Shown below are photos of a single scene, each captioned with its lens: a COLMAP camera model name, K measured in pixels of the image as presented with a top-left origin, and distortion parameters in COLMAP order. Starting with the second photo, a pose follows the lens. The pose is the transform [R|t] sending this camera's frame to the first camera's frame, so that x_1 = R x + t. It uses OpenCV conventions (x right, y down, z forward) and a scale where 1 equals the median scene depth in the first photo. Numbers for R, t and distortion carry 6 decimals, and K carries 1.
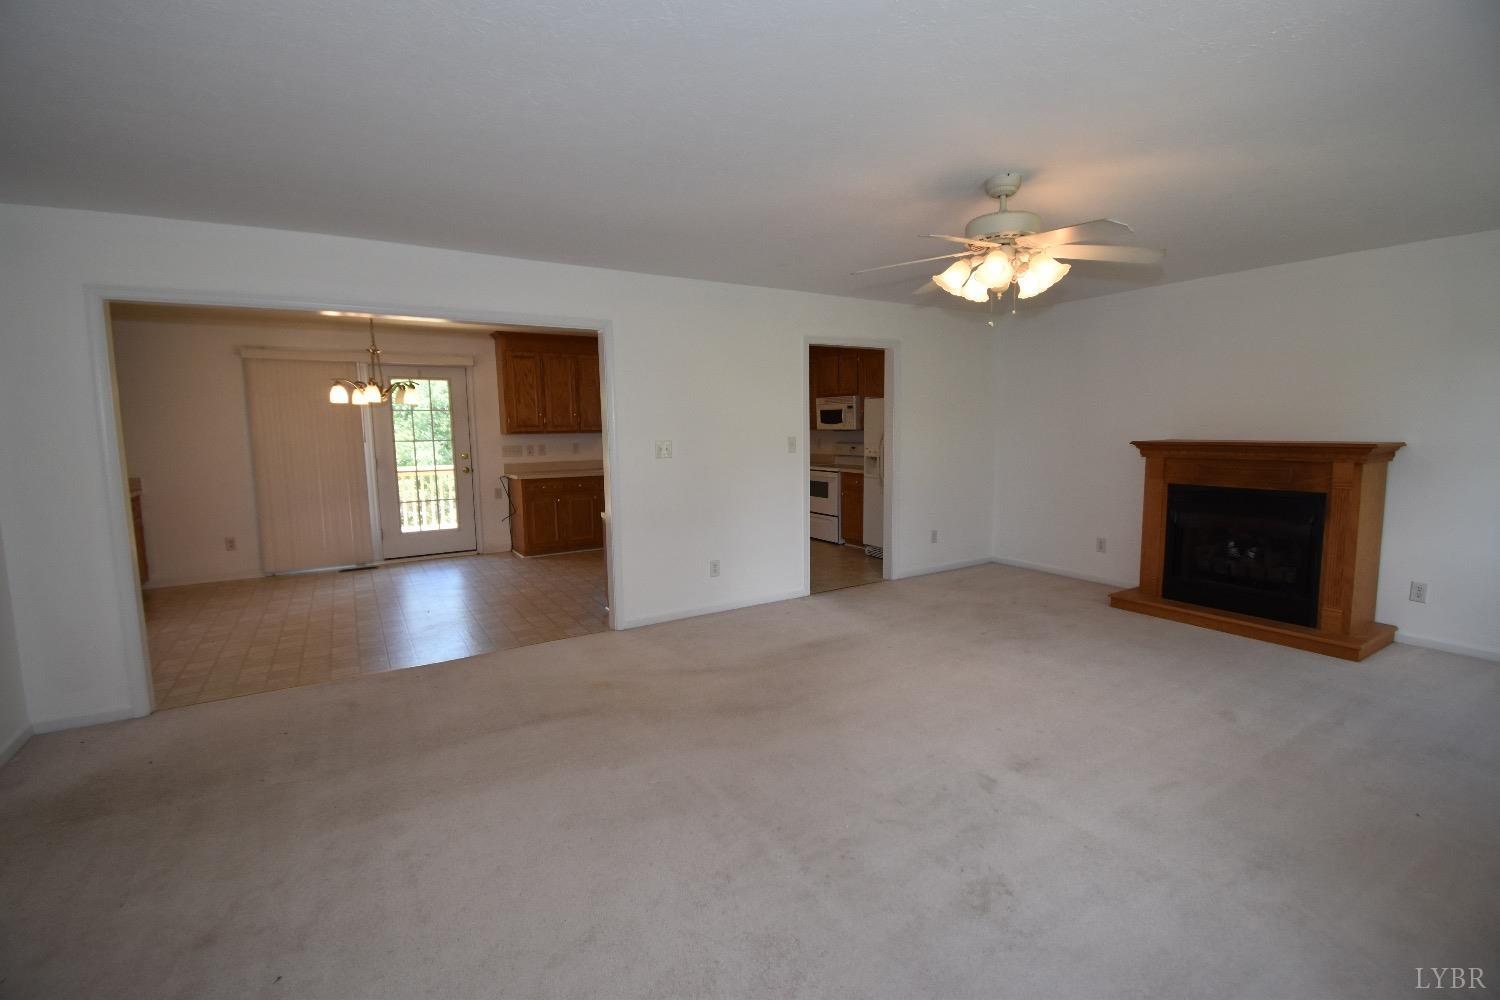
lens RADIAL K [[667.3, 0, 753.7], [0, 667.3, 508.9], [0, 0, 1]] dist [0.001750, -0.012242]
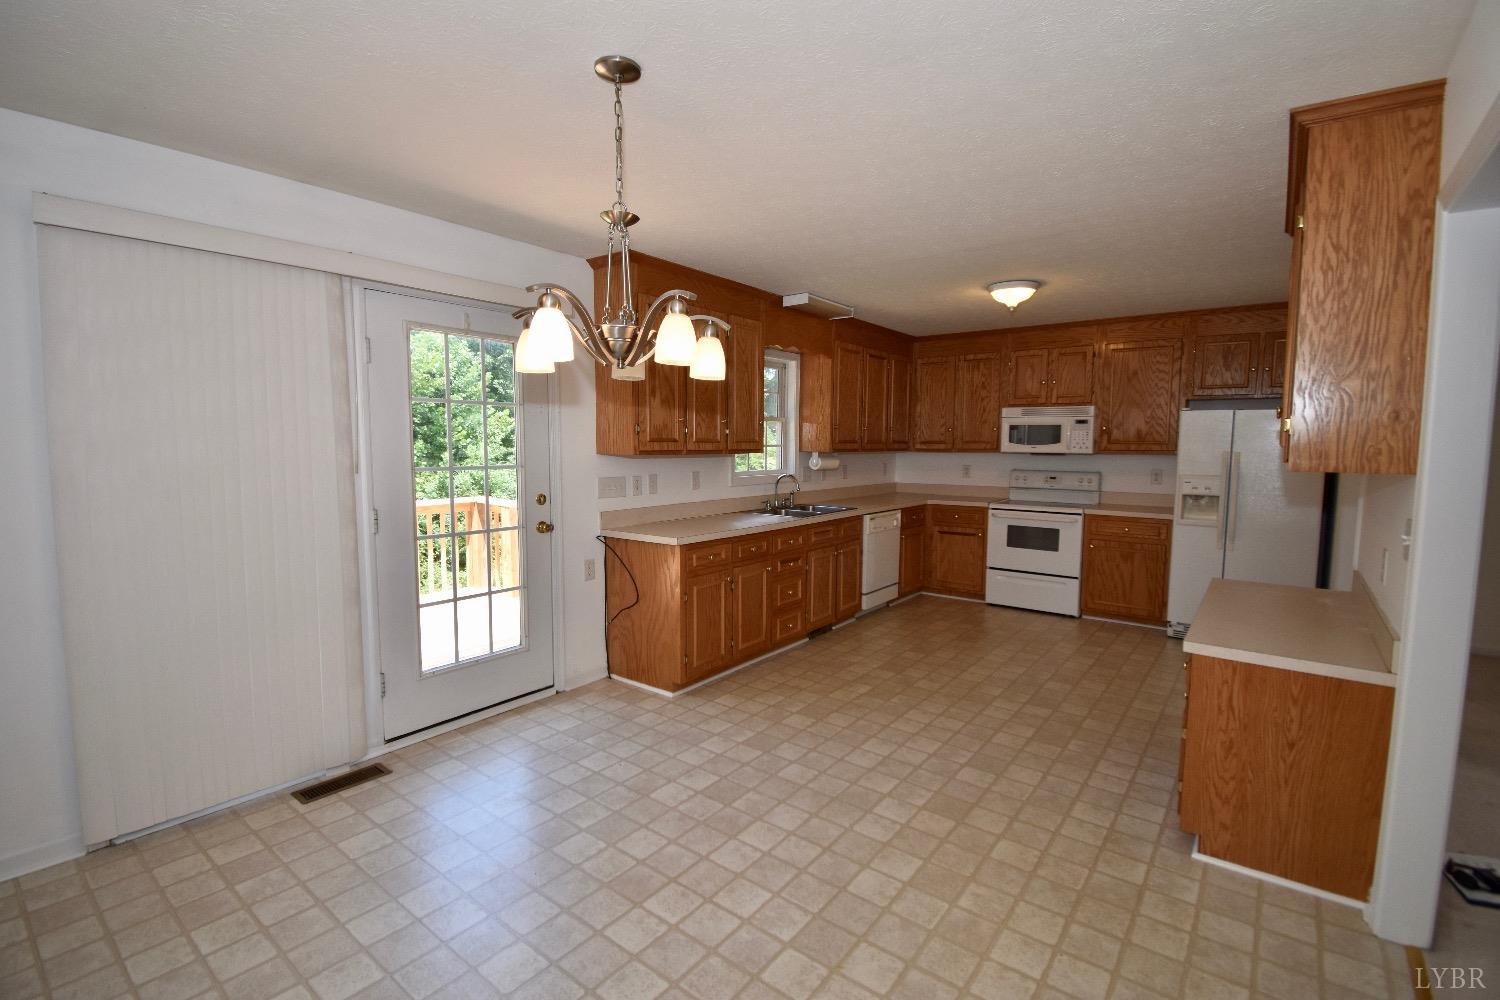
lens RADIAL K [[667.3, 0, 749.5], [0, 667.3, 504.0], [0, 0, 1]] dist [0.001750, -0.012242]
pose [[0.937658, -0.014492, 0.347258, -0.574704], [0.025063, 0.999349, -0.025967, -0.073648], [-0.346656, 0.033051, 0.937410, 0.608371]]
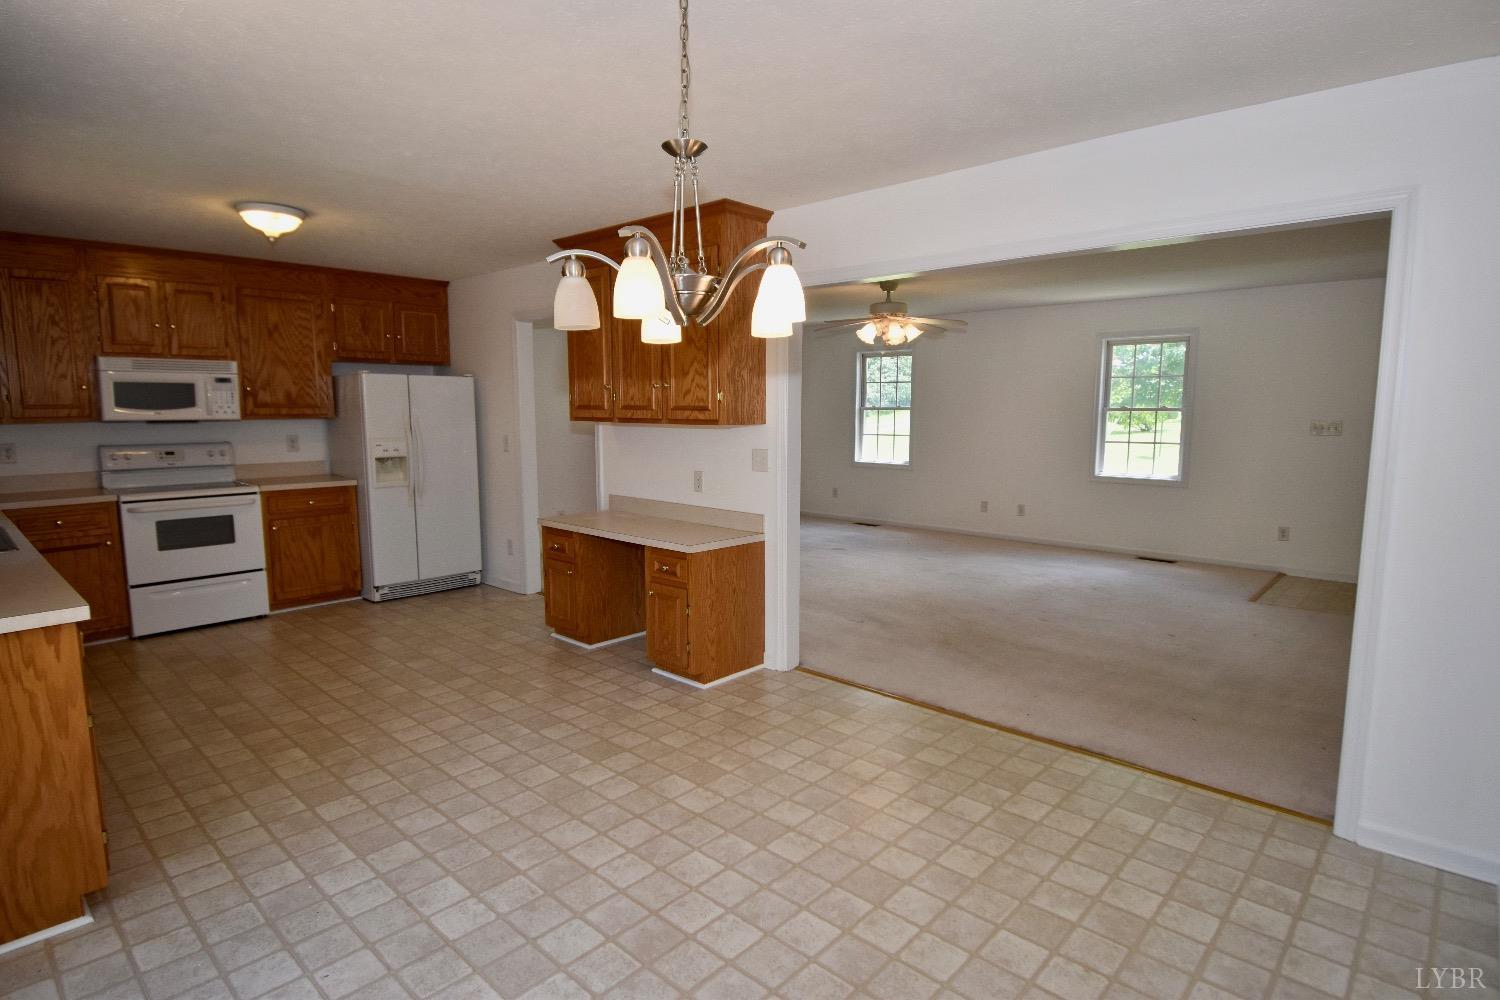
lens RADIAL K [[786.1, 0, 759.4], [0, 786.1, 505.9], [0, 0, 1]] dist [-0.001634, -0.006341]
pose [[-0.273543, -0.110350, 0.955509, -0.845304], [0.118907, 0.981898, 0.147438, -0.120982], [-0.954482, 0.153947, -0.255470, 0.991732]]
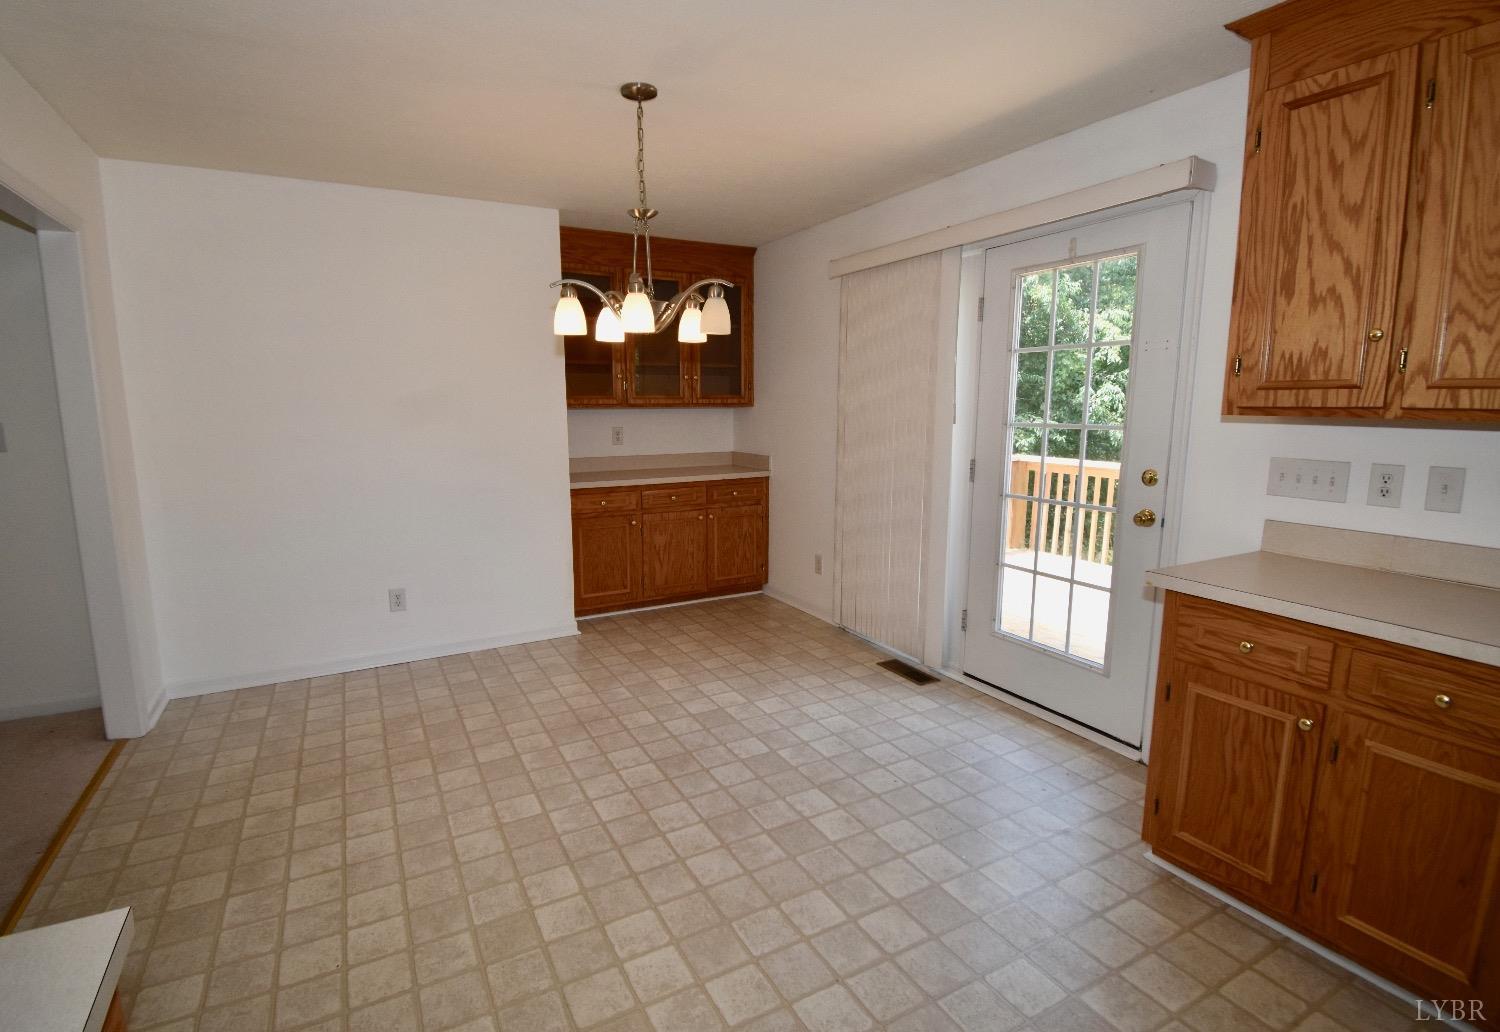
lens RADIAL K [[720.3, 0, 741.6], [0, 720.3, 516.2], [0, 0, 1]] dist [0.000756, -0.006698]
pose [[-0.050828, 0.170823, -0.983990, -0.074870], [-0.117139, 0.977443, 0.175738, -0.124607], [0.991814, 0.124196, -0.029671, 1.011915]]
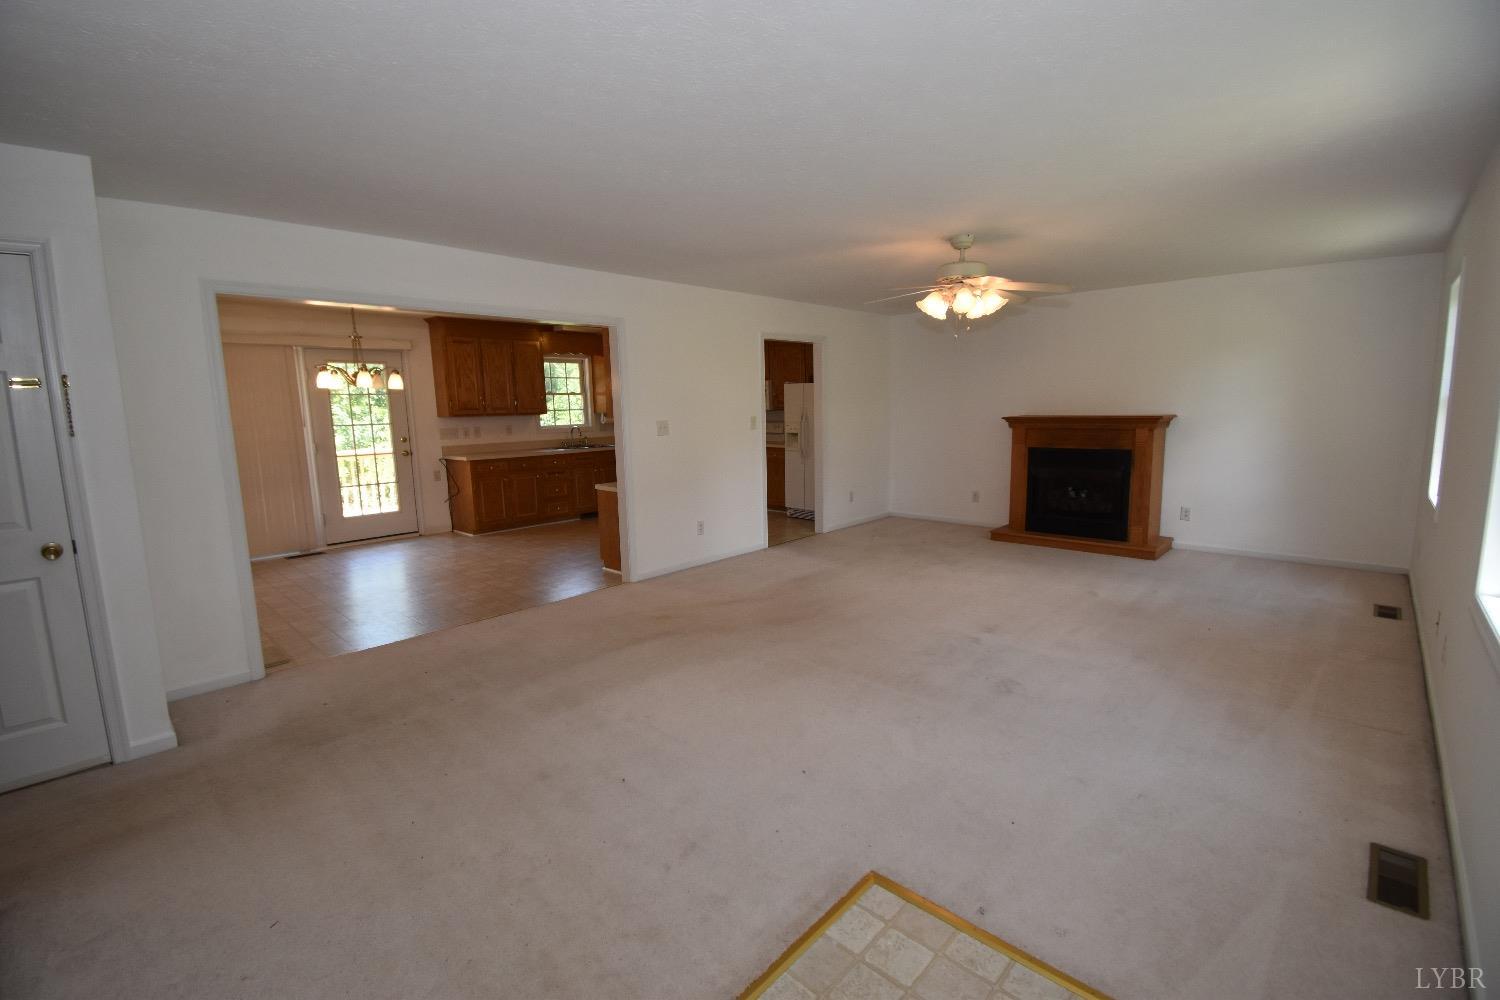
lens RADIAL K [[667.3, 0, 760.8], [0, 667.3, 508.2], [0, 0, 1]] dist [0.001750, -0.012242]
pose [[0.964767, -0.046802, 0.258908, -0.221257], [0.039611, 0.998673, 0.032925, 0.016566], [-0.260105, -0.021509, 0.965341, -0.150846]]
